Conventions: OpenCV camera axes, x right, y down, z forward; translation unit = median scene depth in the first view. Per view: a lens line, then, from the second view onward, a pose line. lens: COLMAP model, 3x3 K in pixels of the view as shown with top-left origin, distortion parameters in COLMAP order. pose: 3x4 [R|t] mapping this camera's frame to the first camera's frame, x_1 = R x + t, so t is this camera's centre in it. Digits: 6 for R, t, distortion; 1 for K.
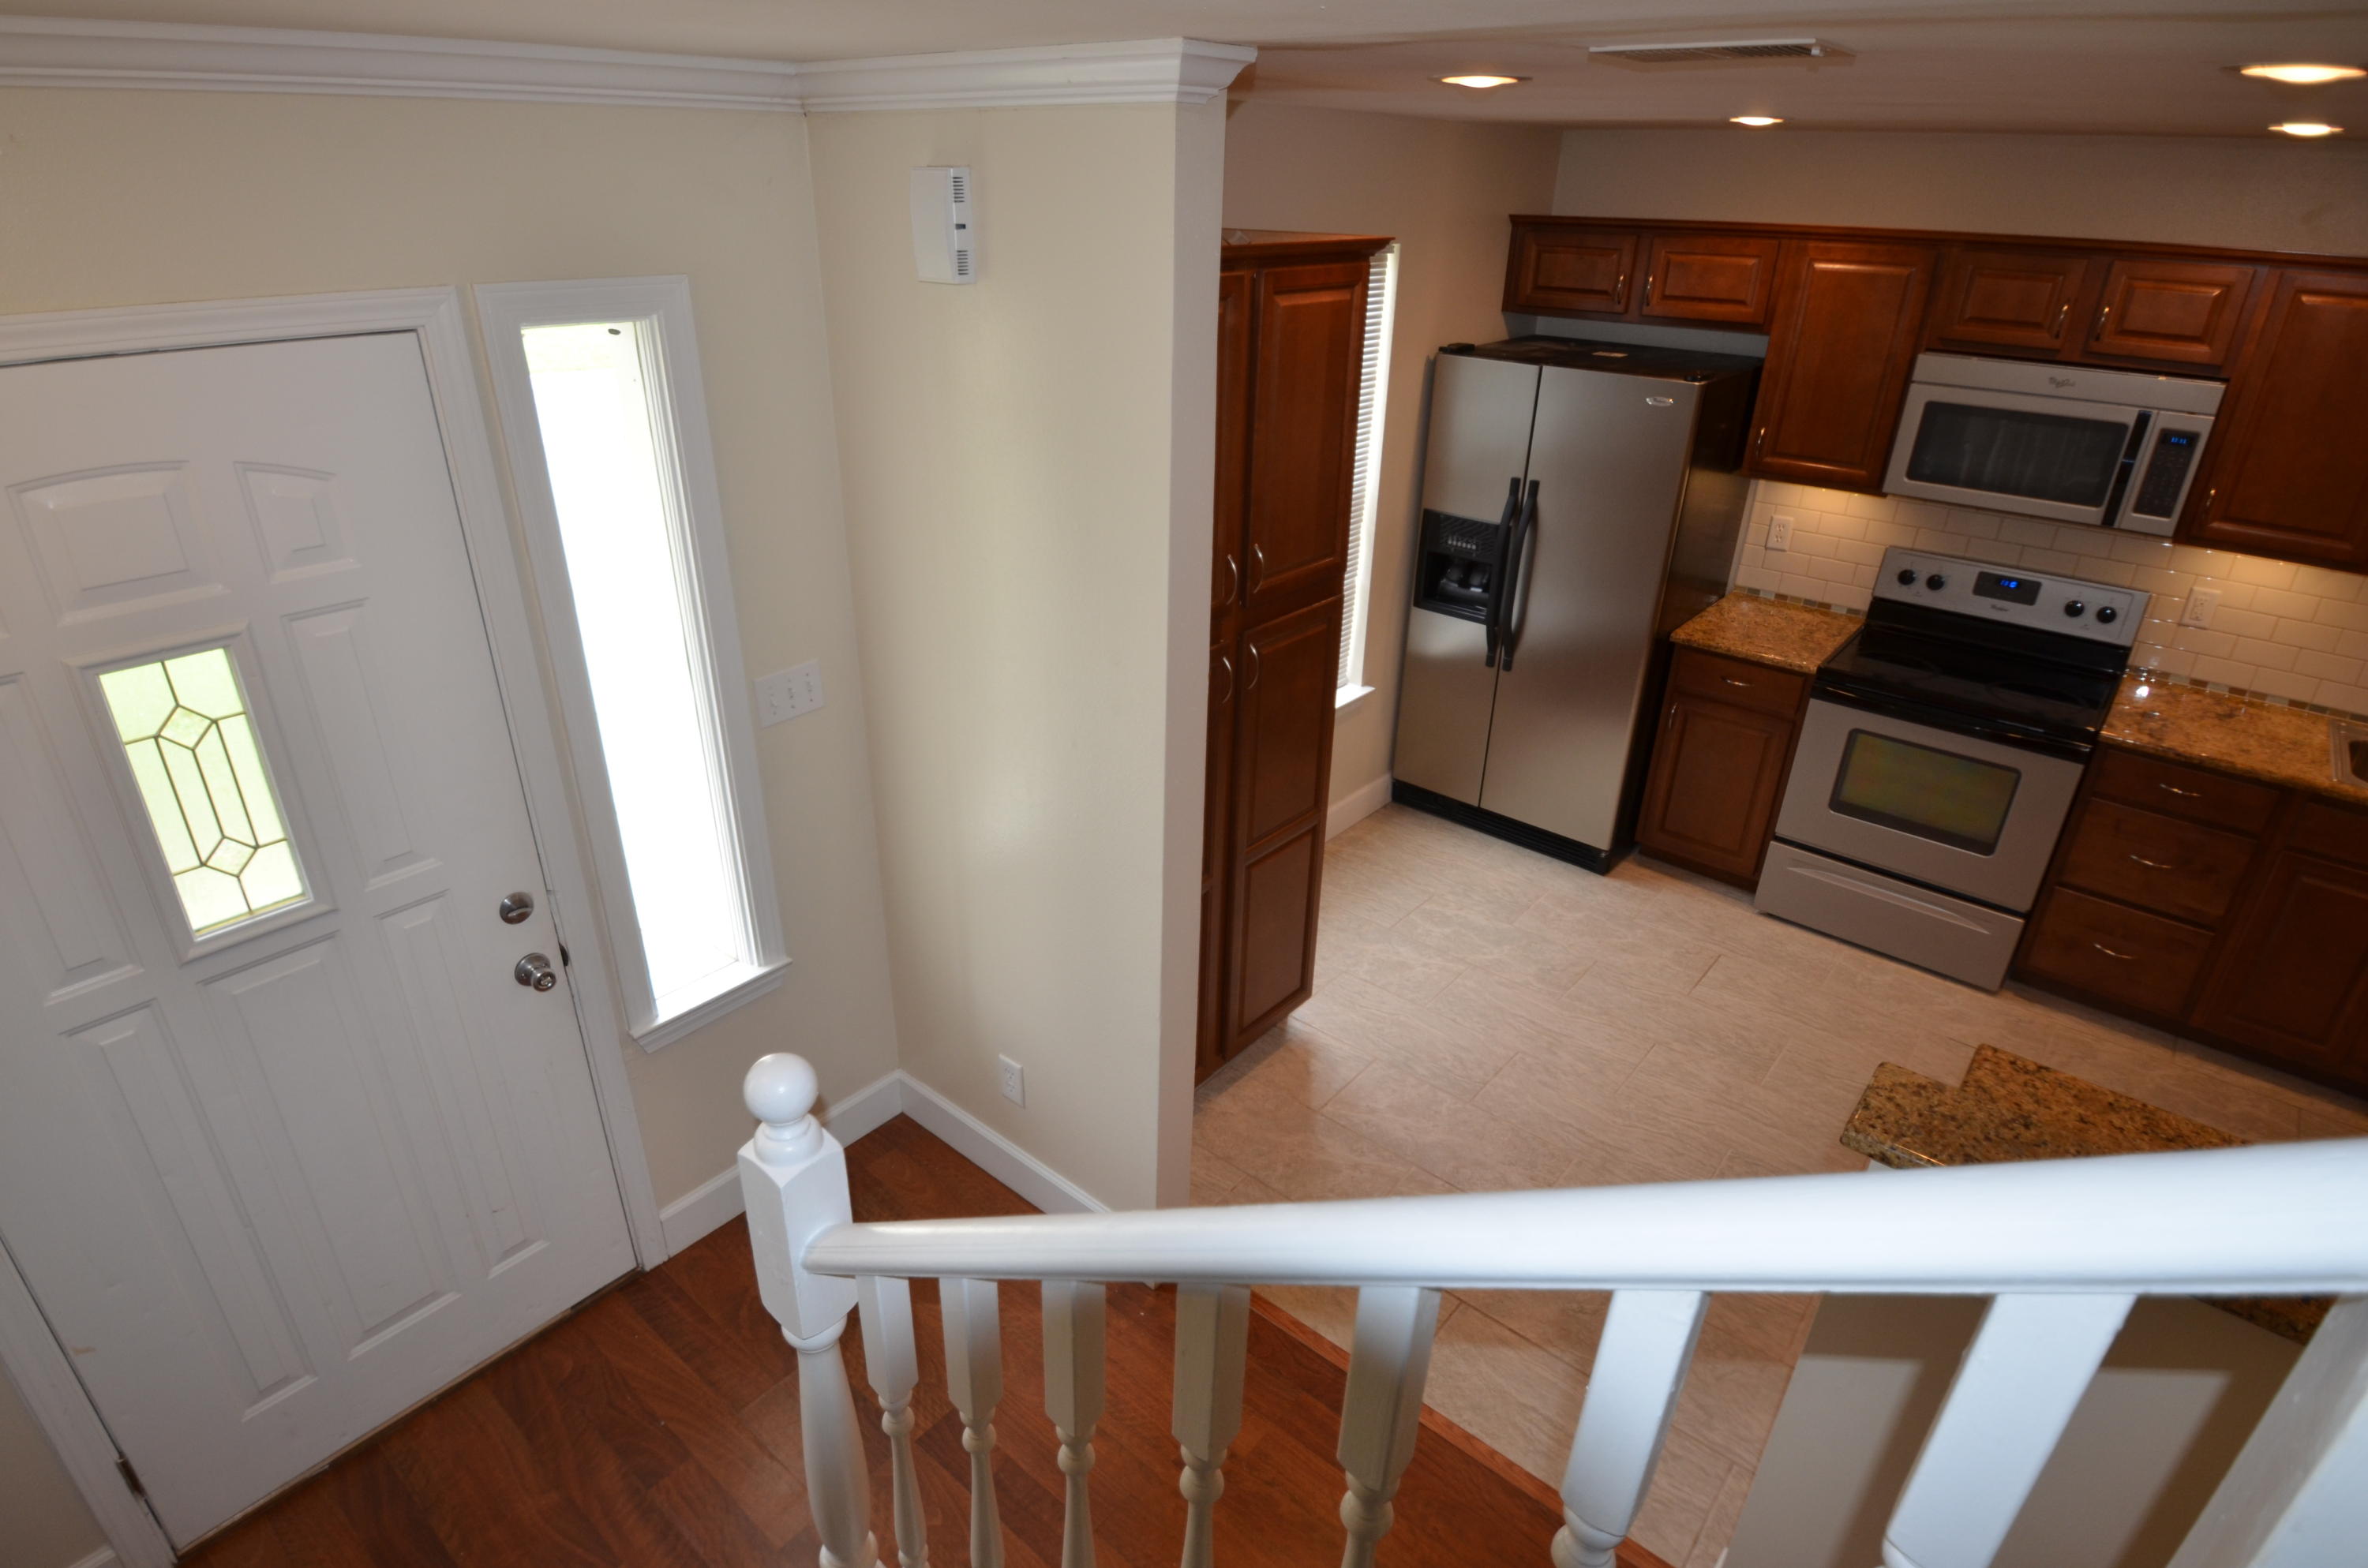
lens RADIAL K [[1237.9, 0, 1167.8], [0, 1237.9, 793.4], [0, 0, 1]] dist [-0.014817, -0.005836]
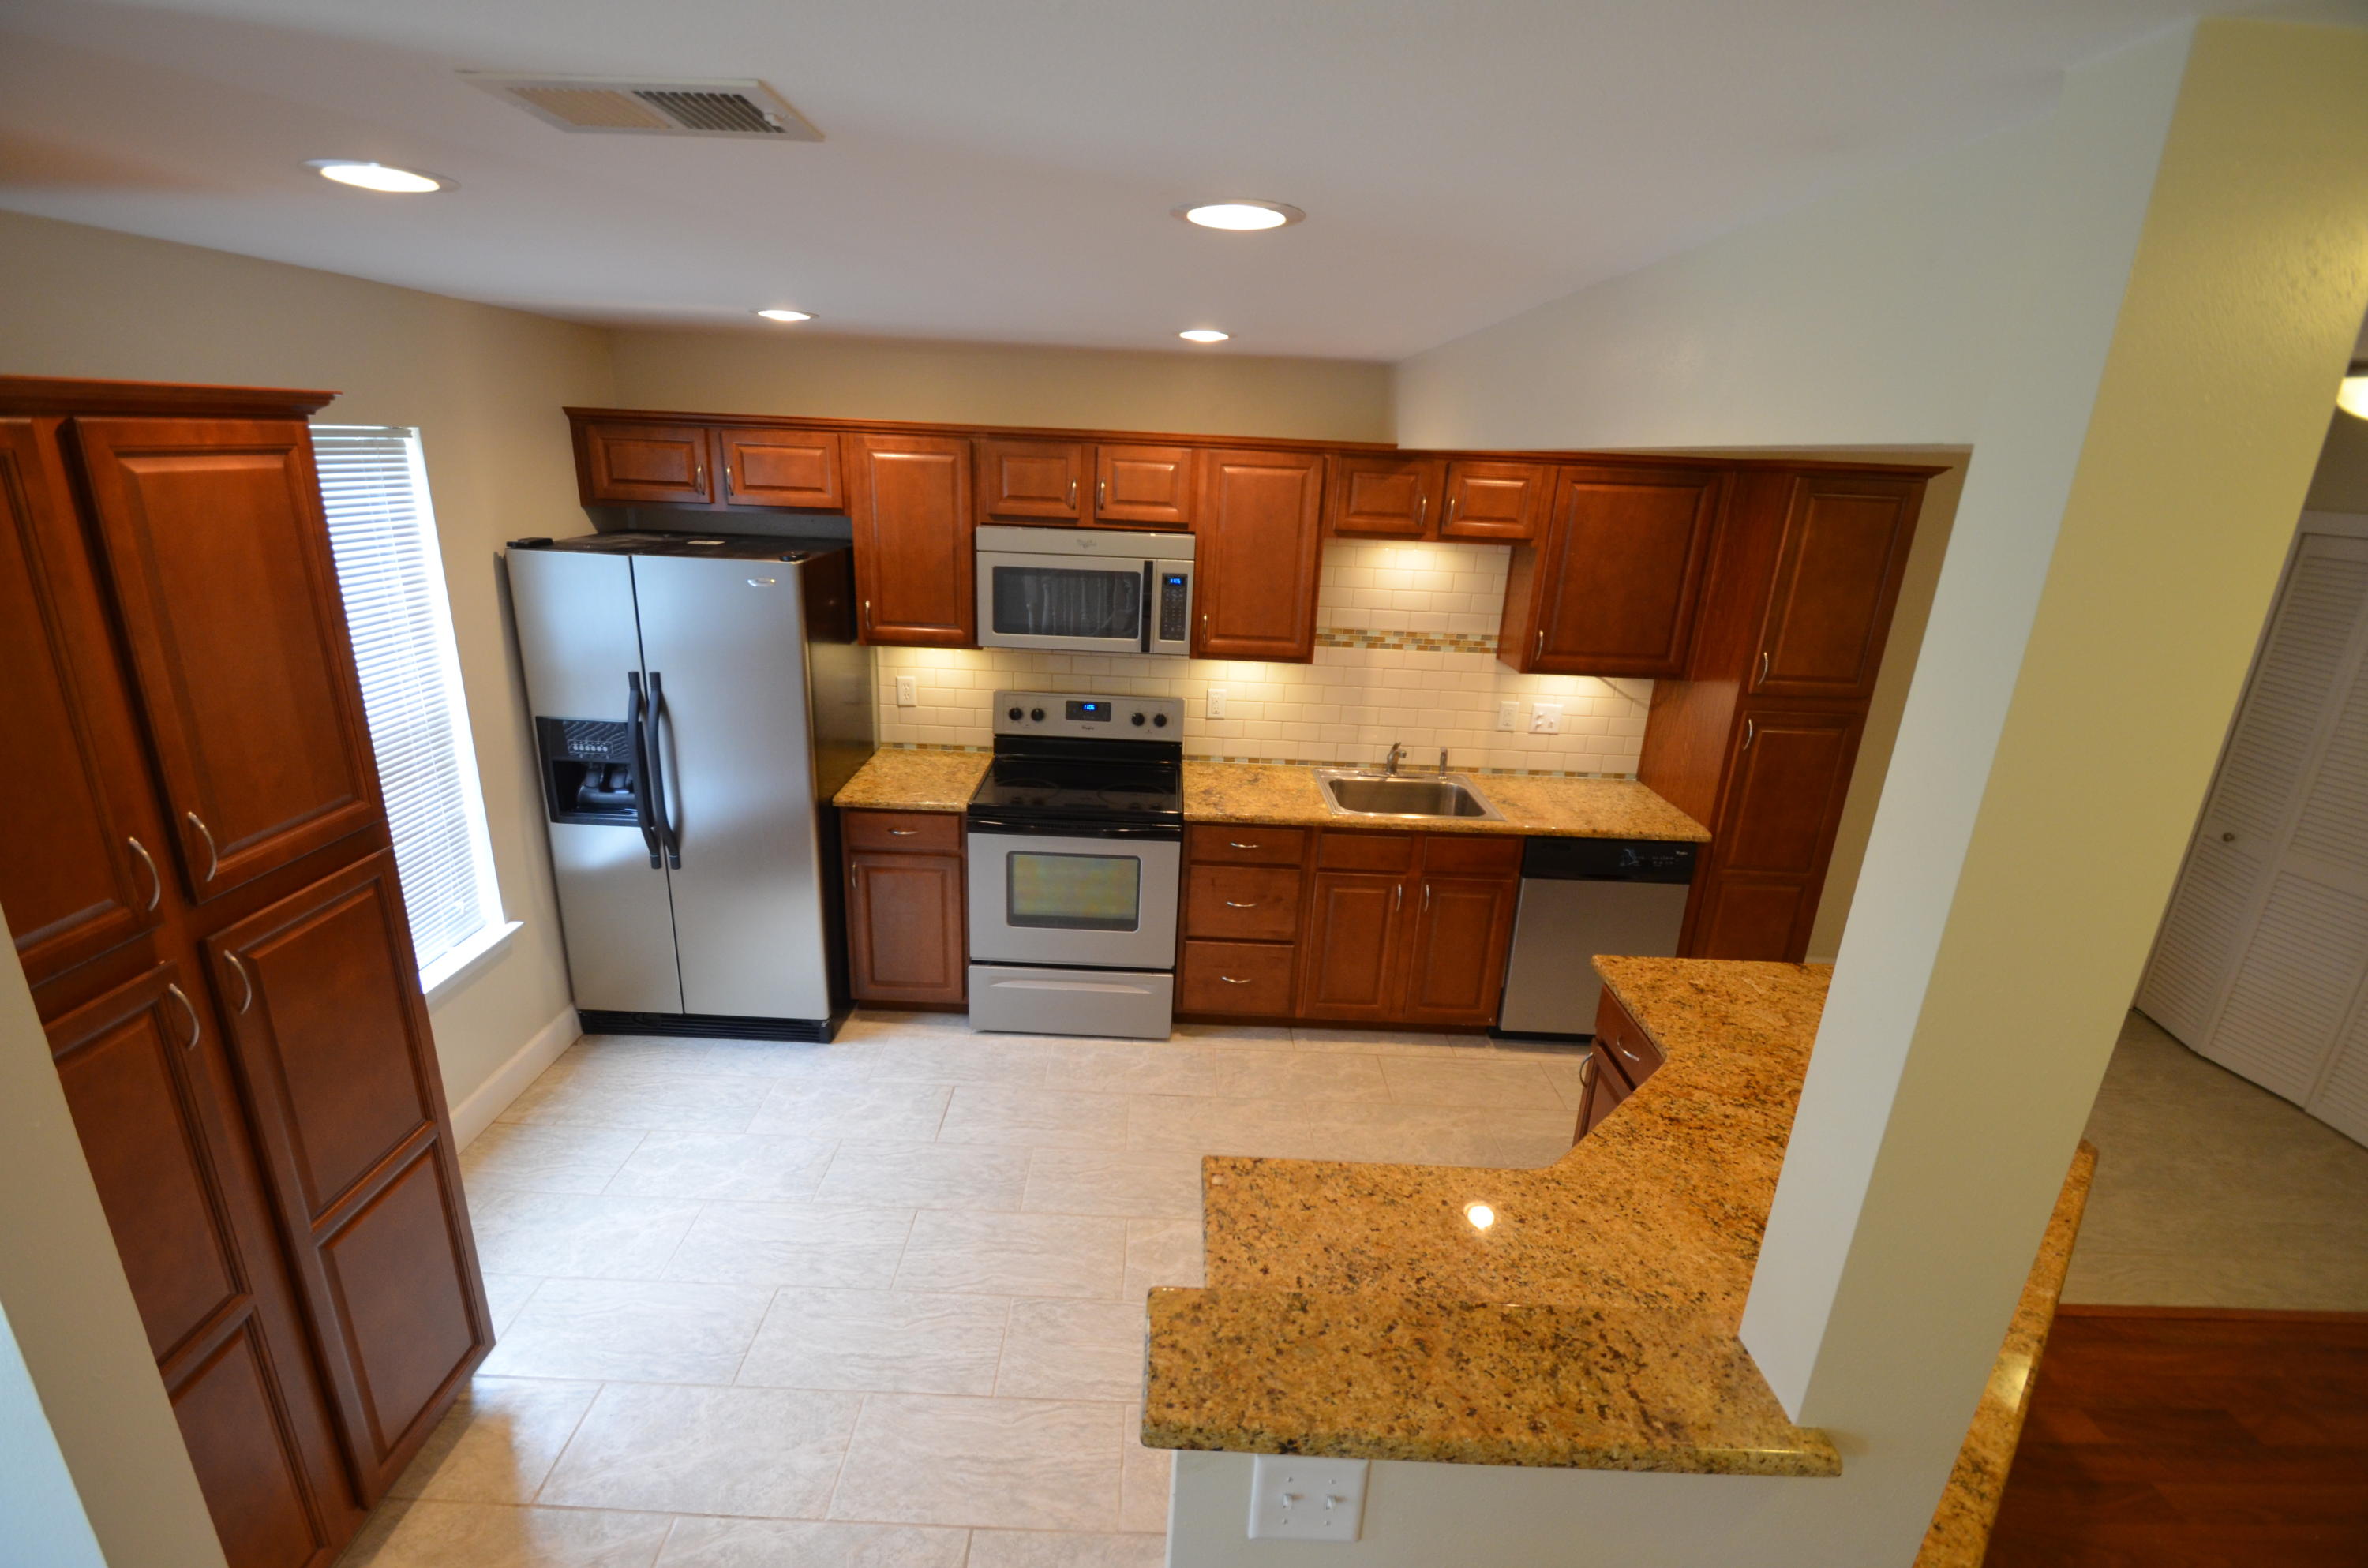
lens RADIAL K [[1040.2, 0, 1163.2], [0, 1040.2, 789.8], [0, 0, 1]] dist [-0.001409, -0.002919]
pose [[0.767115, -0.184971, 0.614264, 0.097968], [0.260144, 0.964960, -0.034302, -0.039596], [-0.586395, 0.186110, 0.788355, 0.169119]]
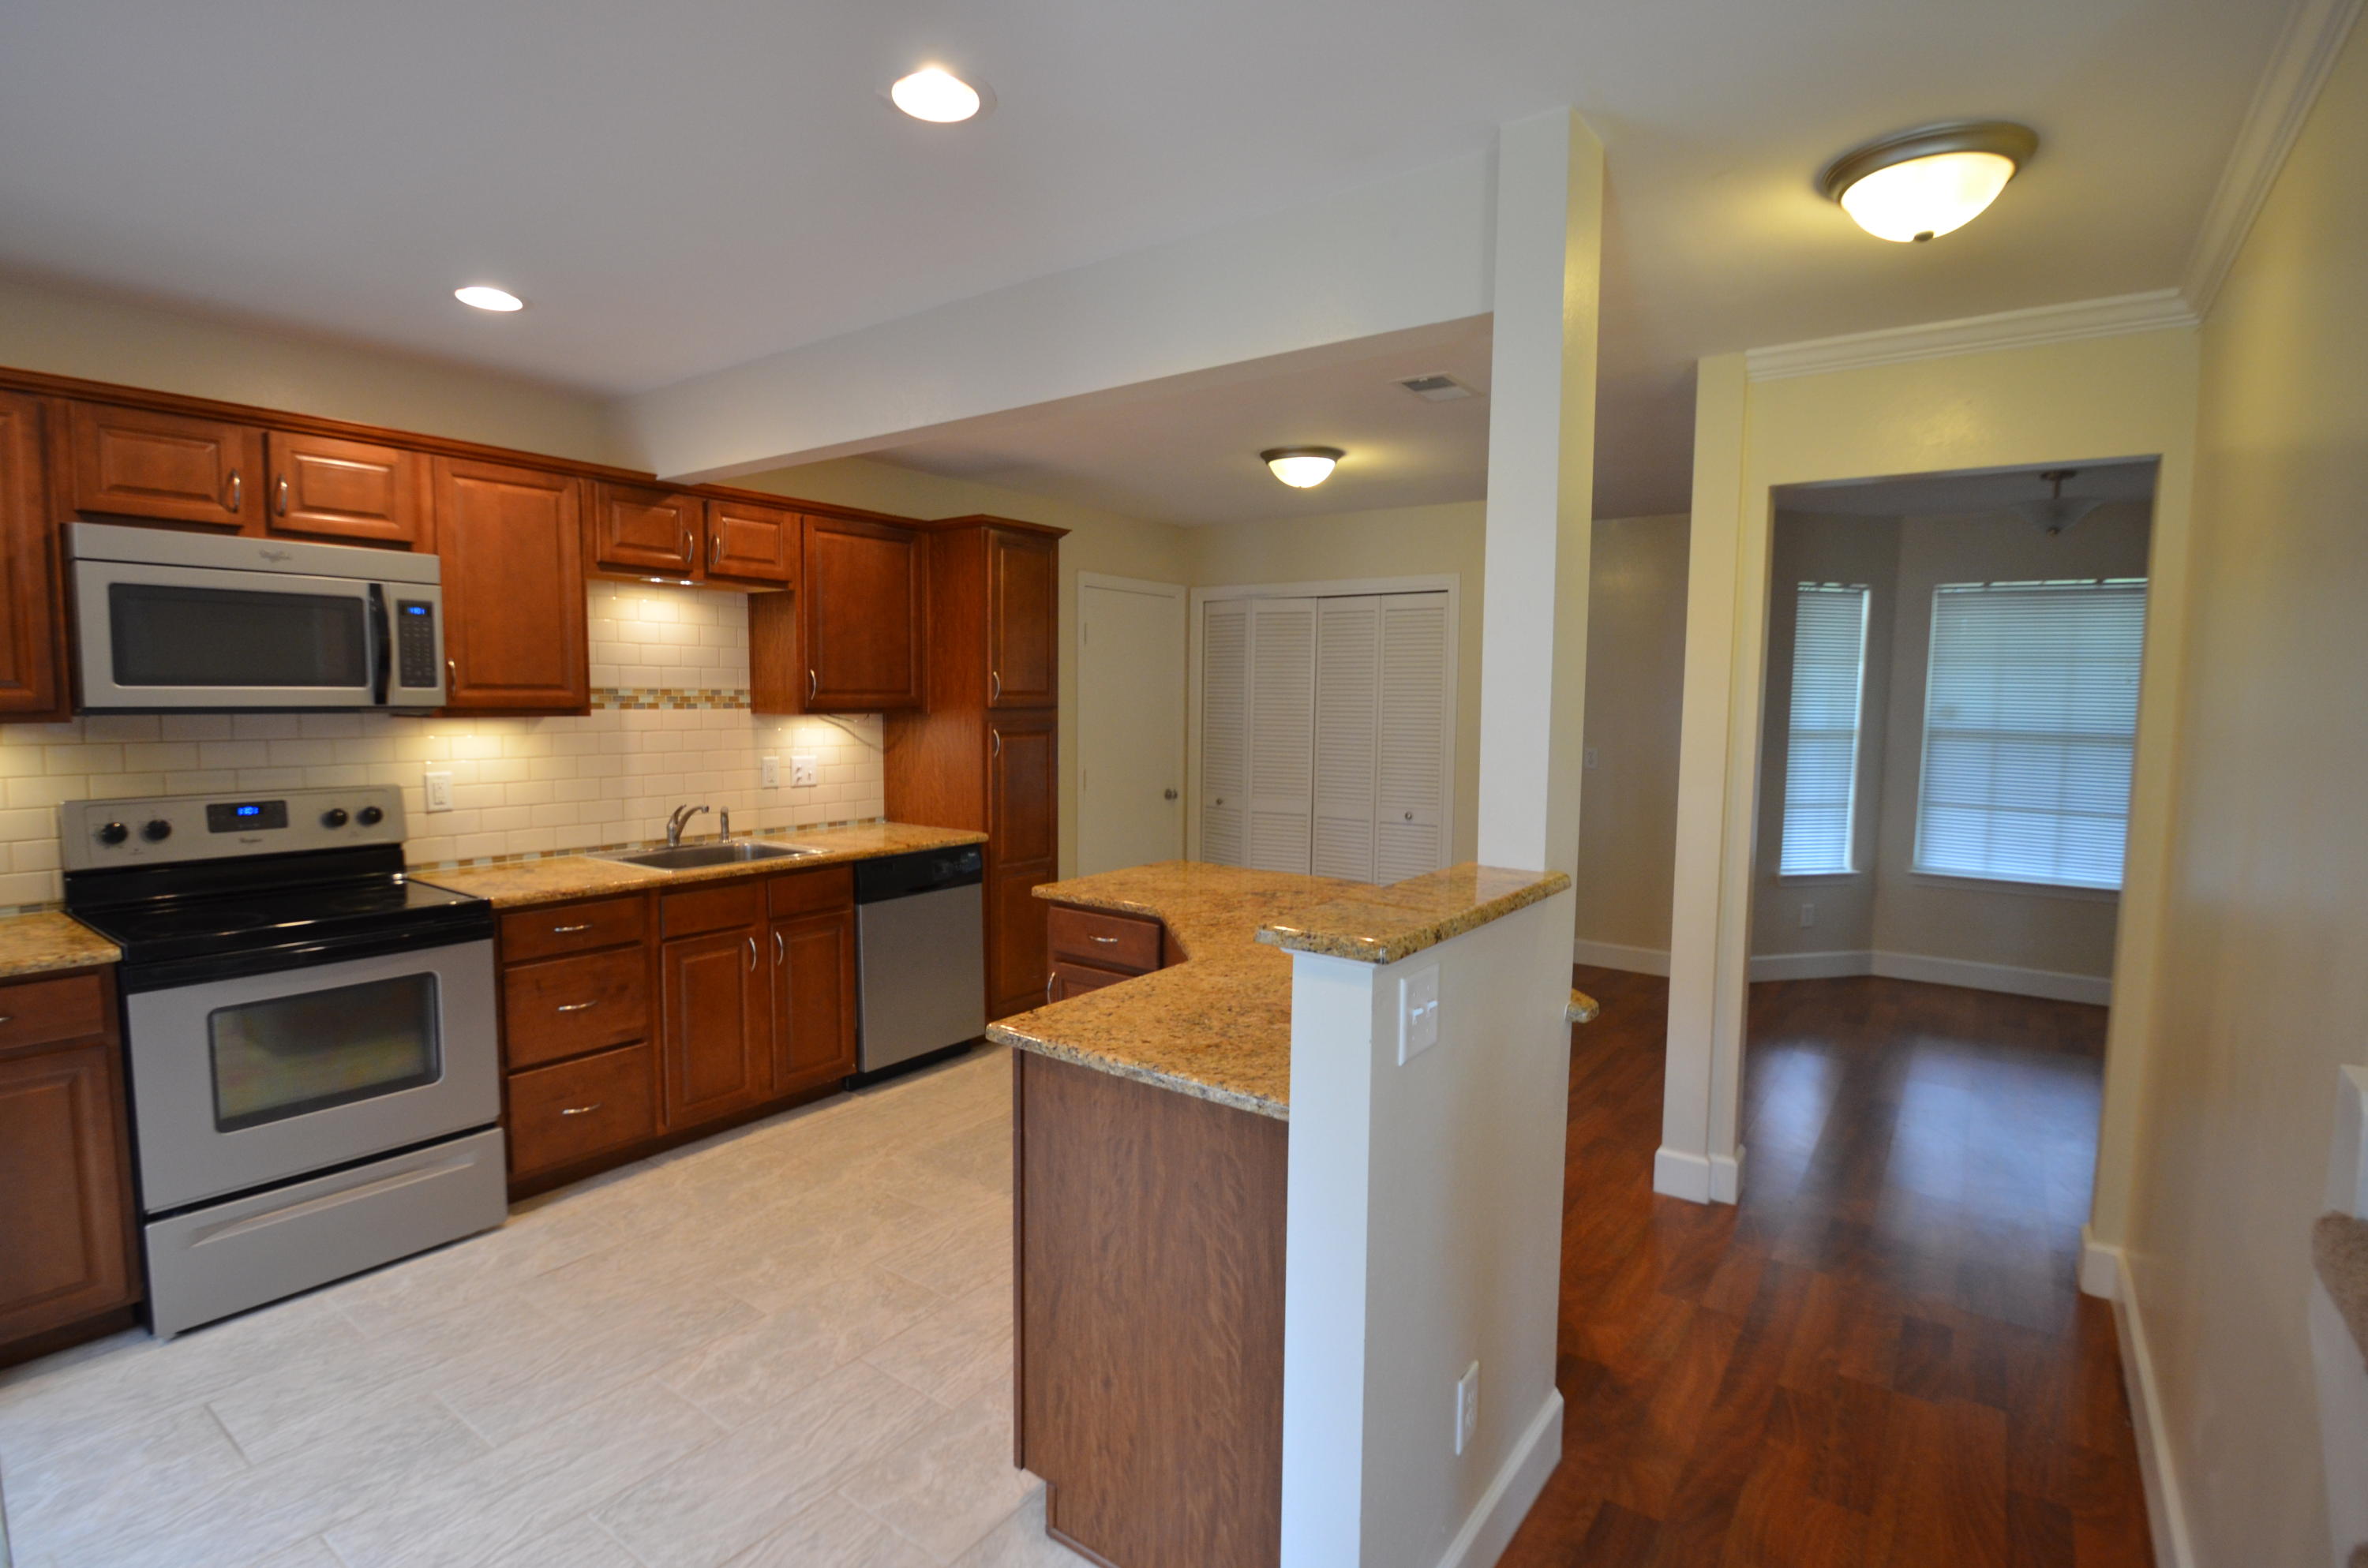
lens RADIAL K [[1129.5, 0, 1170.7], [0, 1129.5, 790.4], [0, 0, 1]] dist [-0.002285, -0.010705]
pose [[-0.070604, -0.104527, 0.992013, -0.124343], [0.434441, 0.891997, 0.124909, -0.006002], [-0.897929, 0.439790, -0.017568, 0.475033]]
